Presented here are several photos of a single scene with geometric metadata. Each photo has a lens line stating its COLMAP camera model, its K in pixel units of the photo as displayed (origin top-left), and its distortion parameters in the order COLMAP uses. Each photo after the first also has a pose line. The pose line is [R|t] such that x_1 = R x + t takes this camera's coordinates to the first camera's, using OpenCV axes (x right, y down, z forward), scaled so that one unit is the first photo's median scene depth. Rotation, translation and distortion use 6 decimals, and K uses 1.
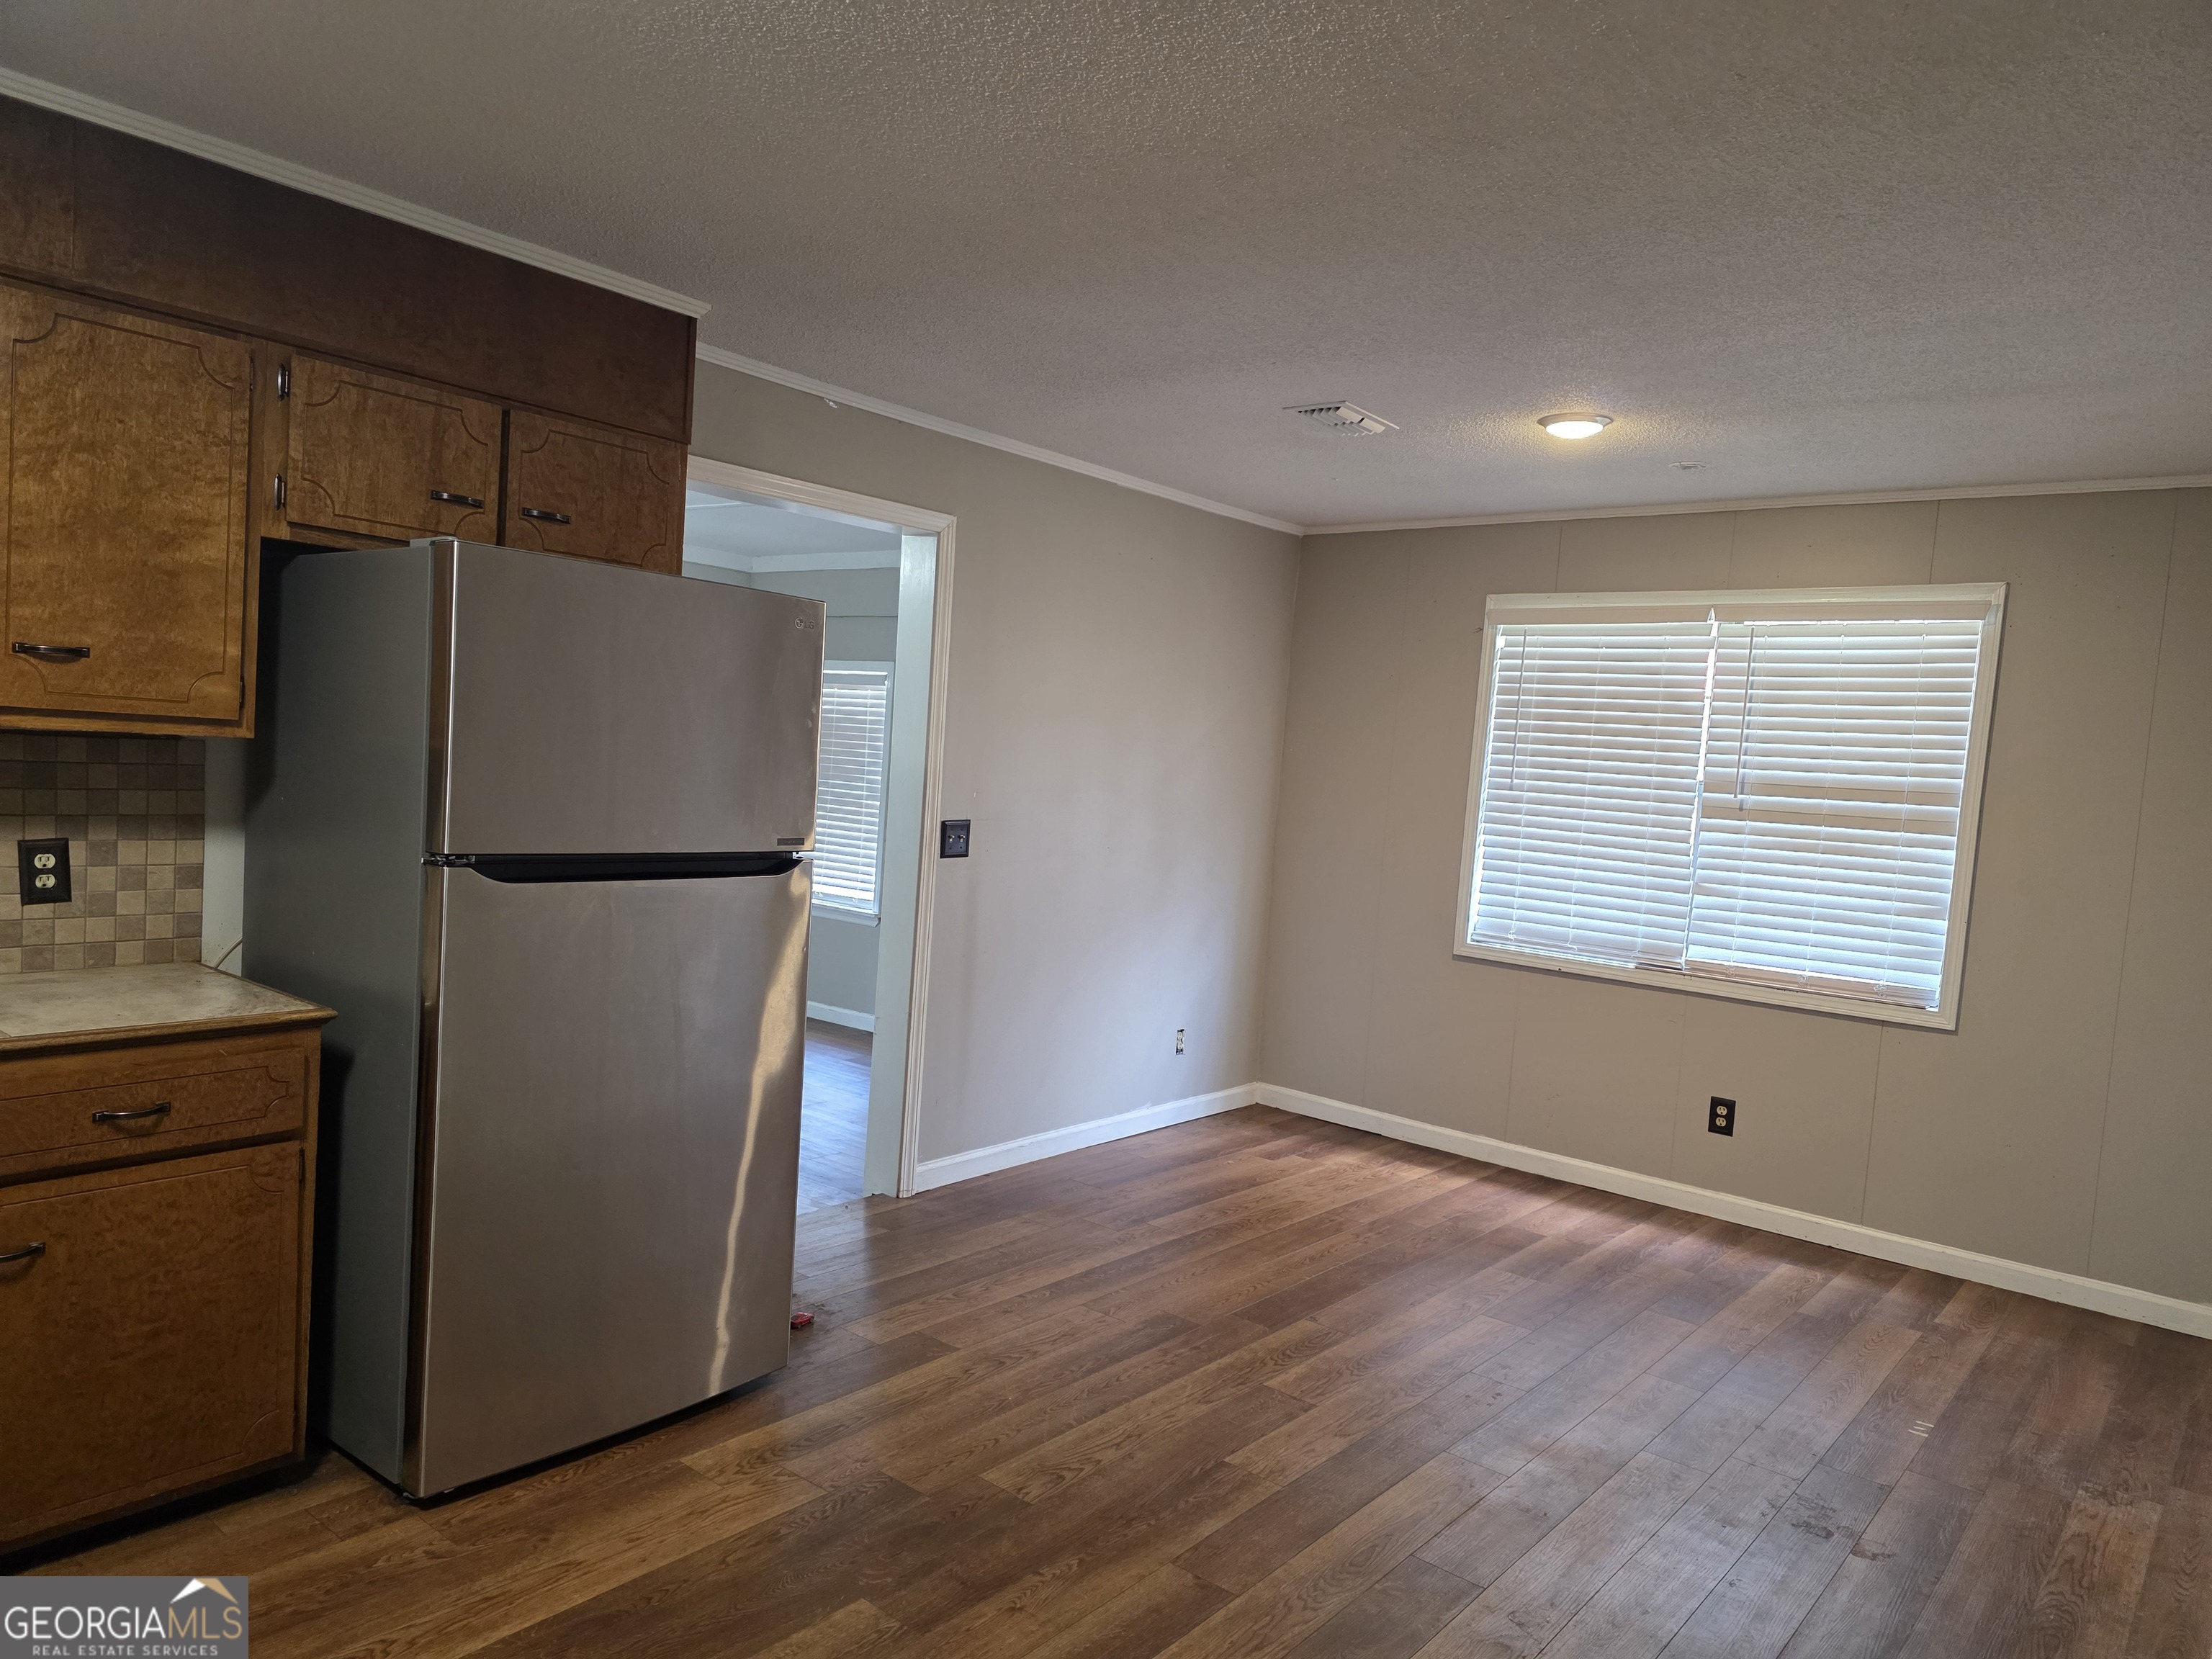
lens RADIAL K [[1474.4, 0, 1099.7], [0, 1474.4, 850.6], [0, 0, 1]] dist [0.059104, -0.057030]
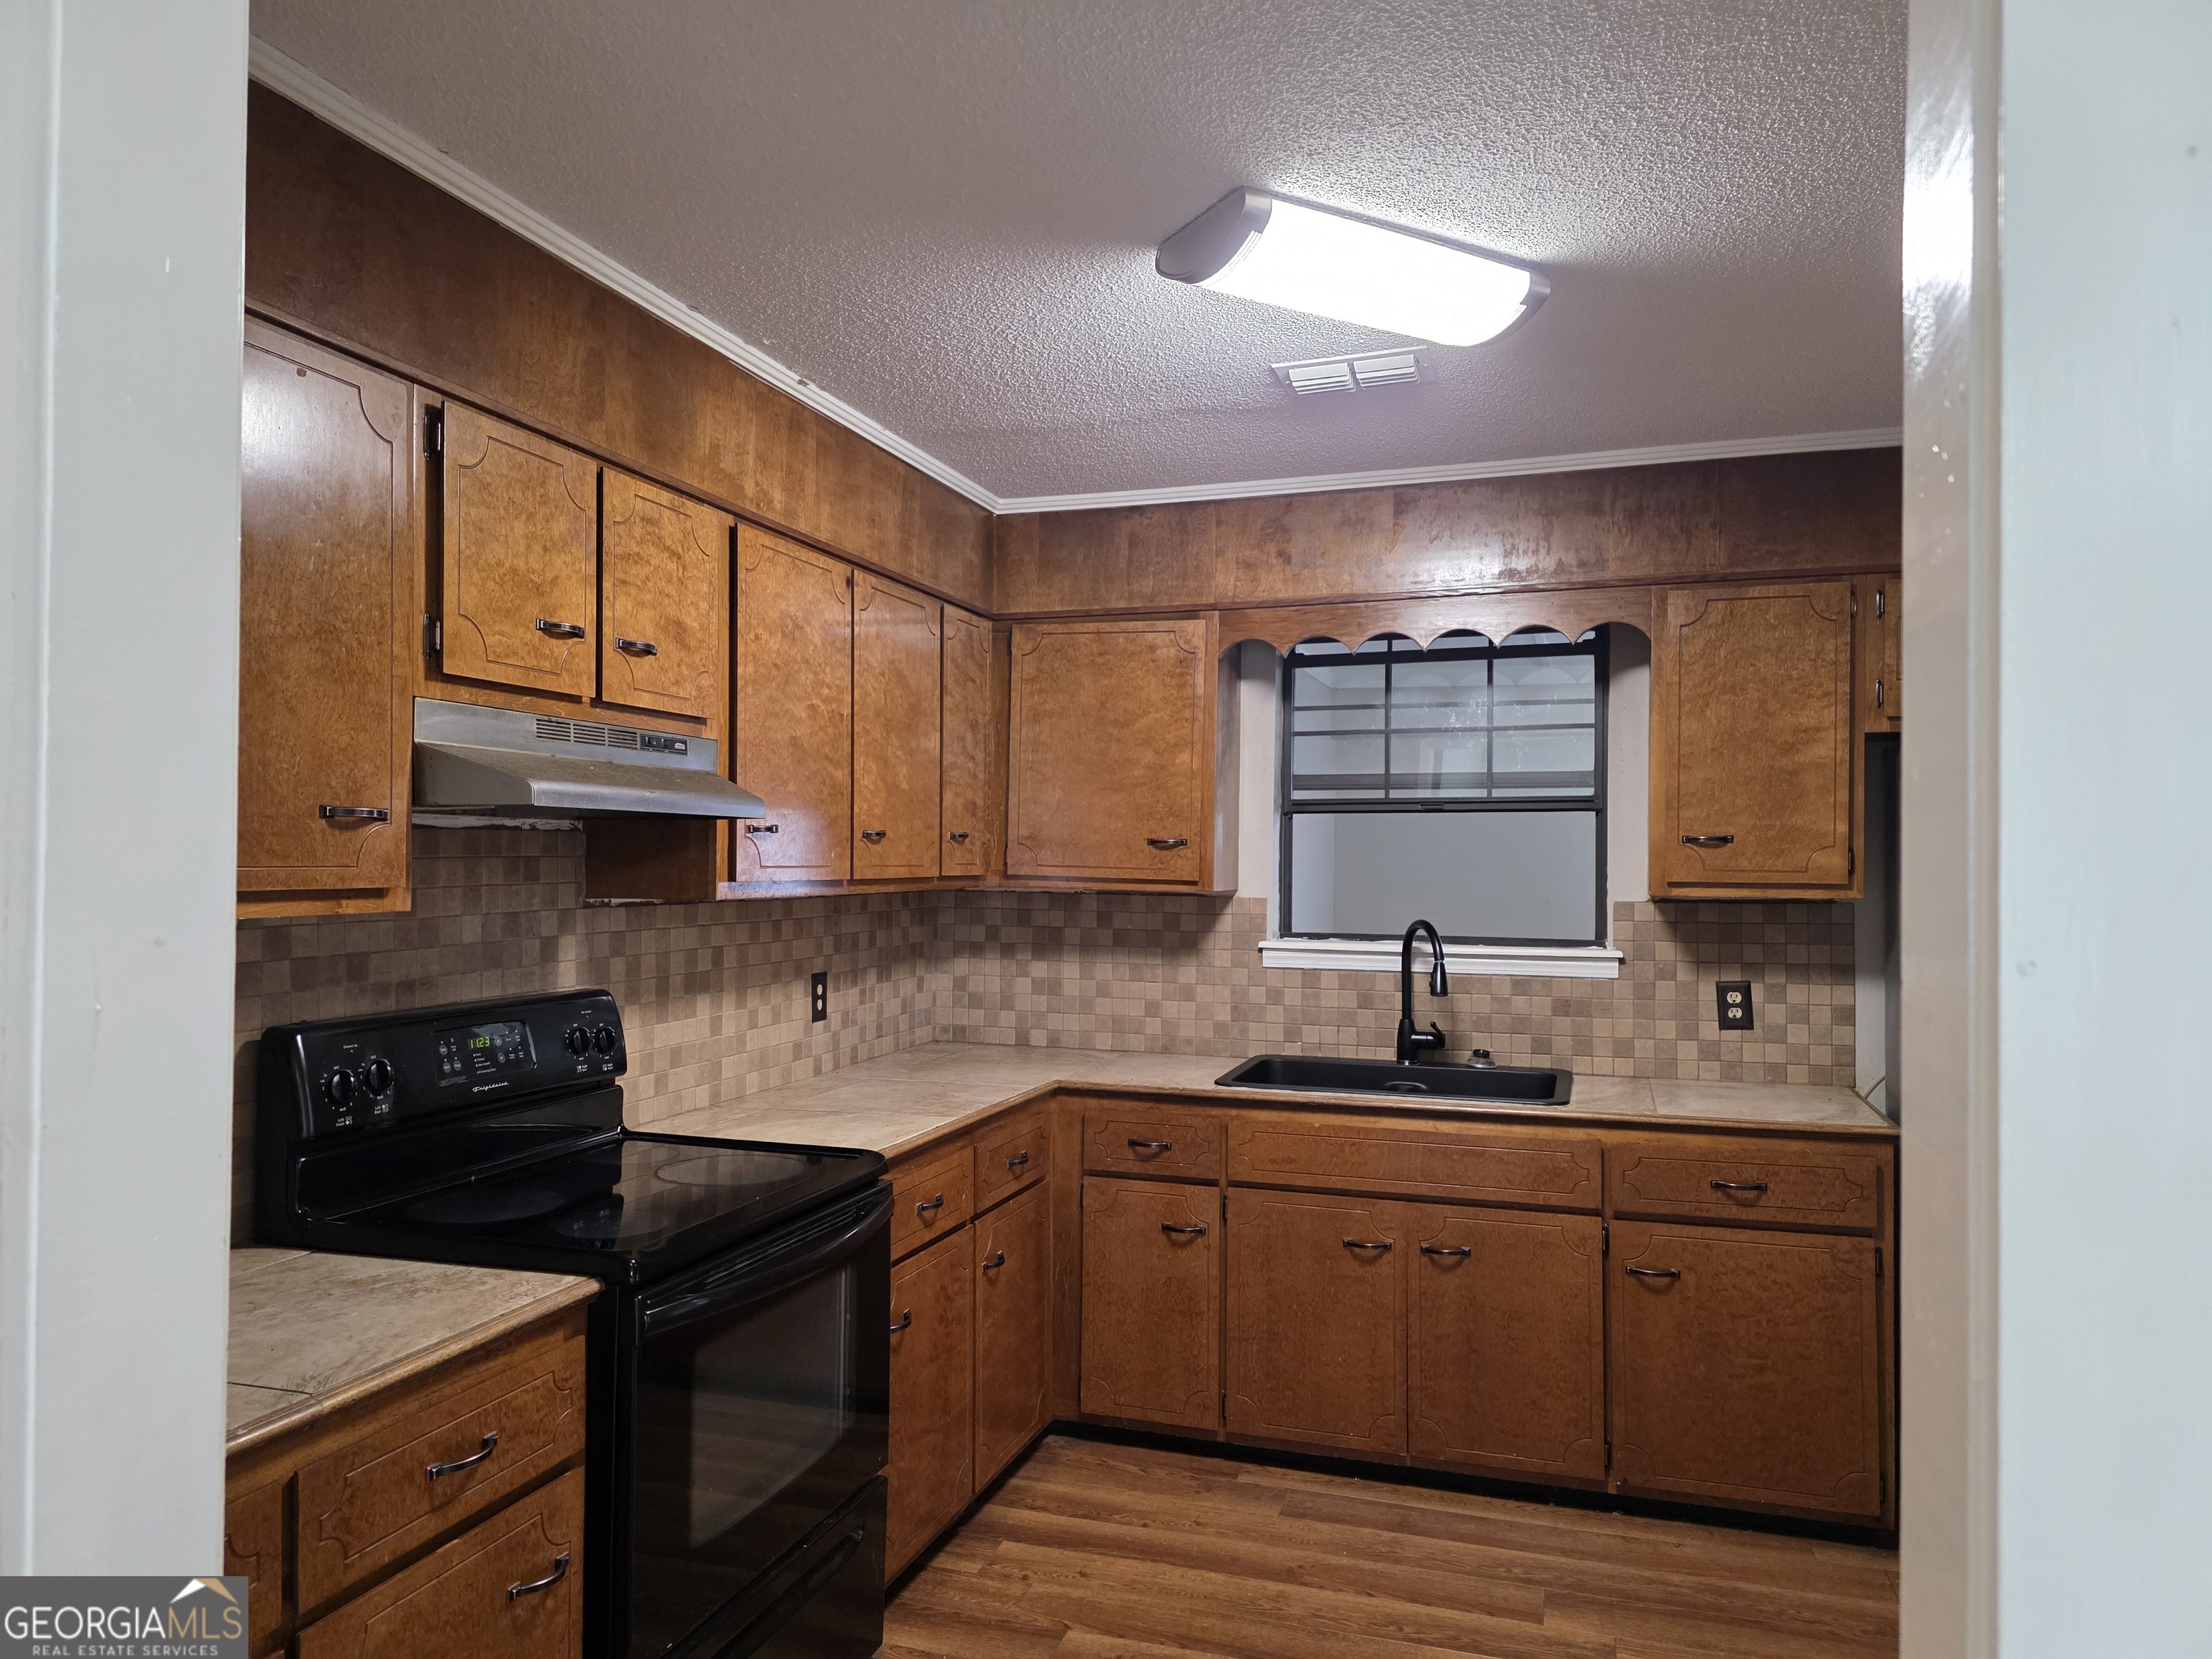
lens RADIAL K [[1474.4, 0, 1099.7], [0, 1474.4, 850.6], [0, 0, 1]] dist [0.059104, -0.057030]
pose [[0.364450, -0.071897, -0.928443, 0.352652], [-0.044864, 0.994502, -0.094623, 0.029750], [0.930141, 0.076139, 0.359221, -0.008638]]
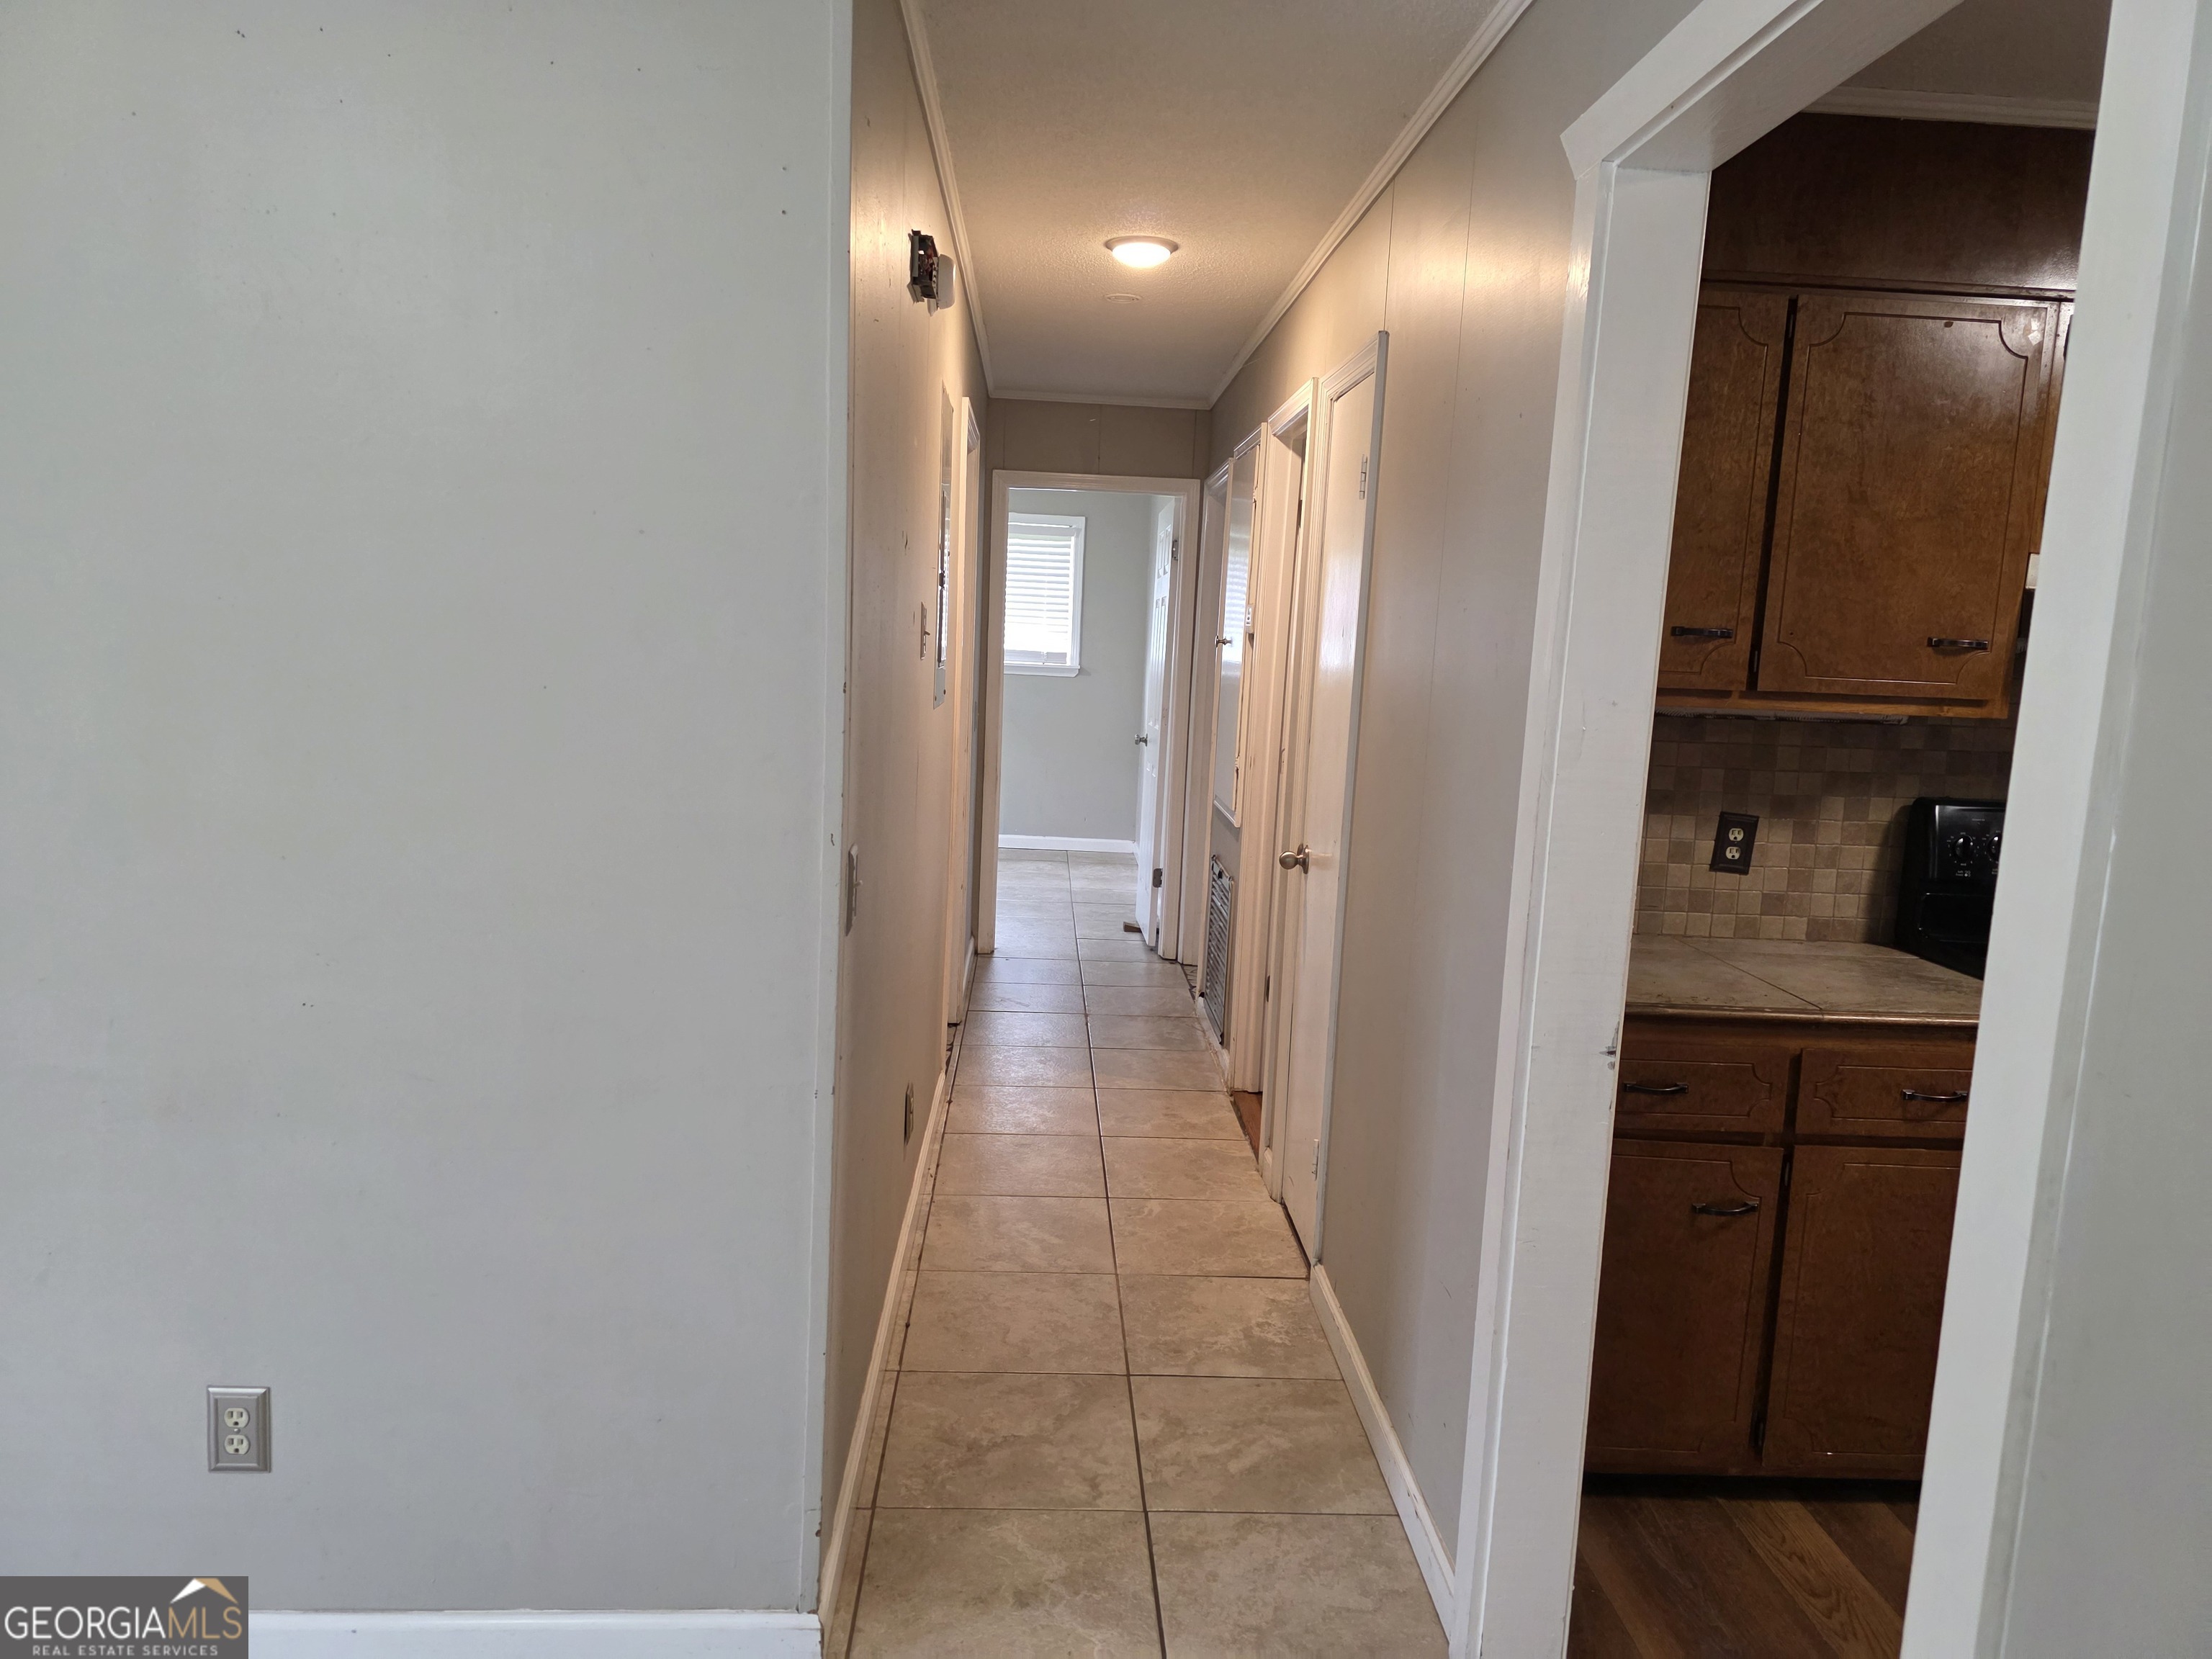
lens RADIAL K [[1474.4, 0, 1099.7], [0, 1474.4, 850.6], [0, 0, 1]] dist [0.059104, -0.057030]
pose [[-0.744577, -0.002547, -0.667532, 0.650939], [-0.138876, 0.978704, 0.151170, 0.023332], [0.652931, 0.205262, -0.729074, 0.303639]]
